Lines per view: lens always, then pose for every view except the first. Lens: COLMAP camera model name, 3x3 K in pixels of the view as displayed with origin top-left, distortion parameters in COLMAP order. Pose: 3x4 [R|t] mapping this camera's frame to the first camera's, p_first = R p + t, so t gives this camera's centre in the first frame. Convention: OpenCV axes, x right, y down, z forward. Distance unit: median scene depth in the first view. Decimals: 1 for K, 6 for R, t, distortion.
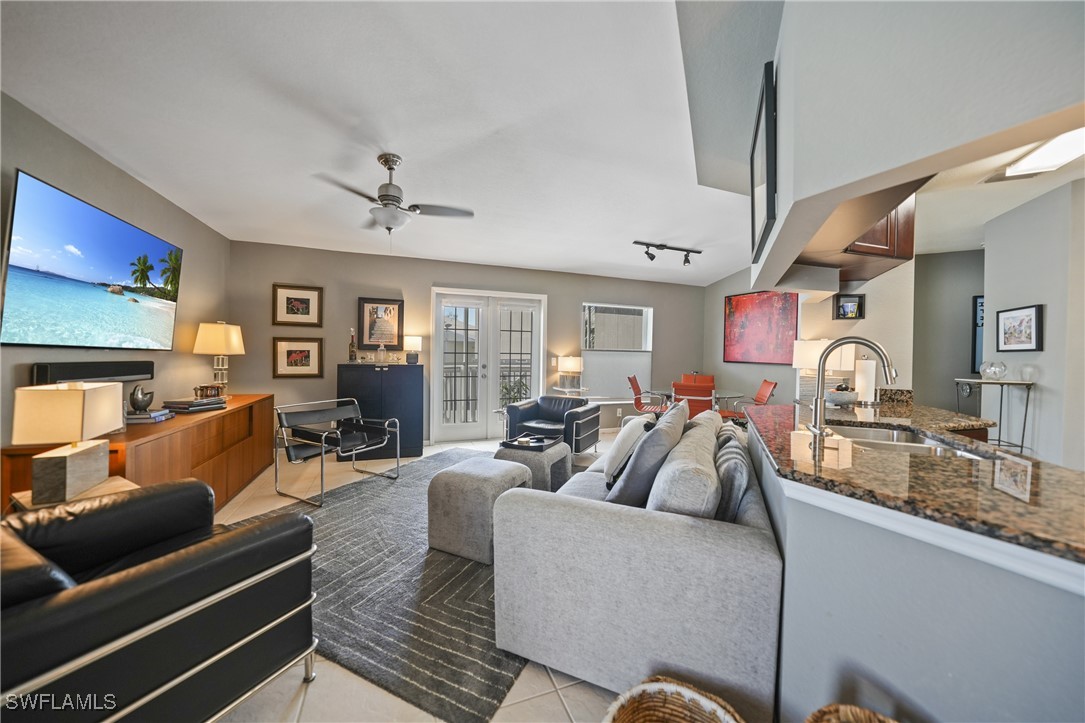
lens RADIAL K [[389.1, 0, 543.9], [0, 389.1, 360.0], [0, 0, 1]] dist [-0.028209, 0.007039]
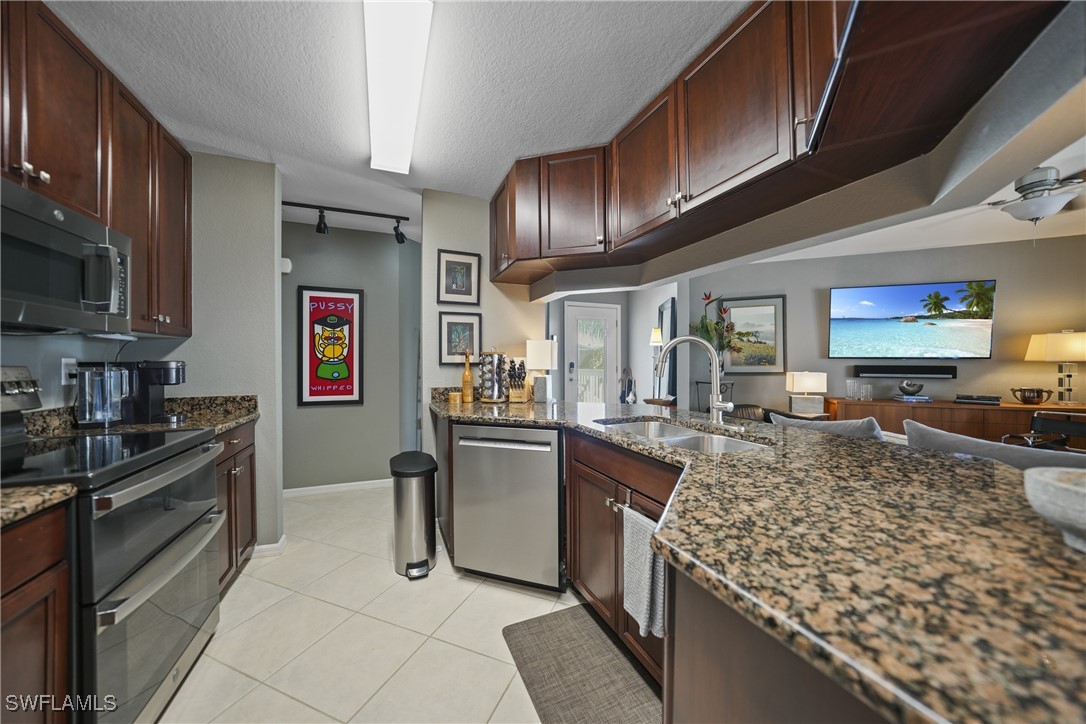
lens RADIAL K [[375.9, 0, 539.3], [0, 375.9, 361.8], [0, 0, 1]] dist [-0.023266, 0.006423]
pose [[-0.680566, -0.012517, -0.732579, 0.865297], [-0.016941, 0.999856, -0.001346, 0.012674], [0.732490, 0.011495, -0.680680, 0.628366]]
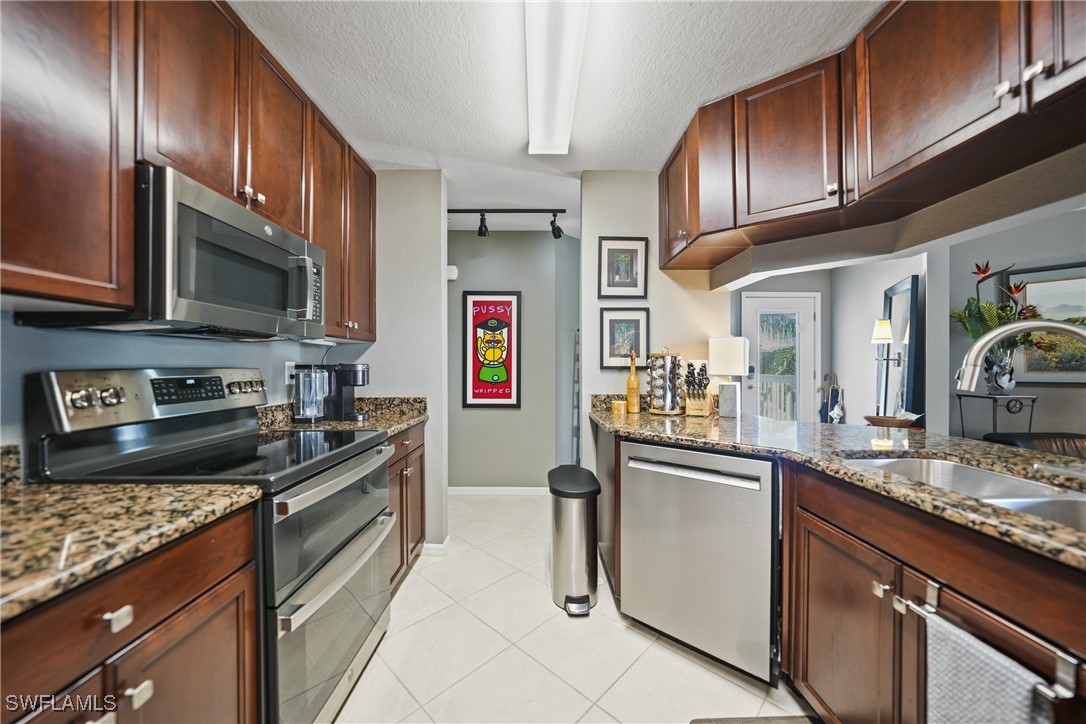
lens RADIAL K [[385.6, 0, 543.0], [0, 385.6, 362.0], [0, 0, 1]] dist [-0.000222, 0.000006]
pose [[-0.903227, -0.017377, -0.428811, 0.835958], [-0.017931, 0.999835, -0.002749, 0.013239], [0.428788, 0.005206, -0.903390, 0.547524]]
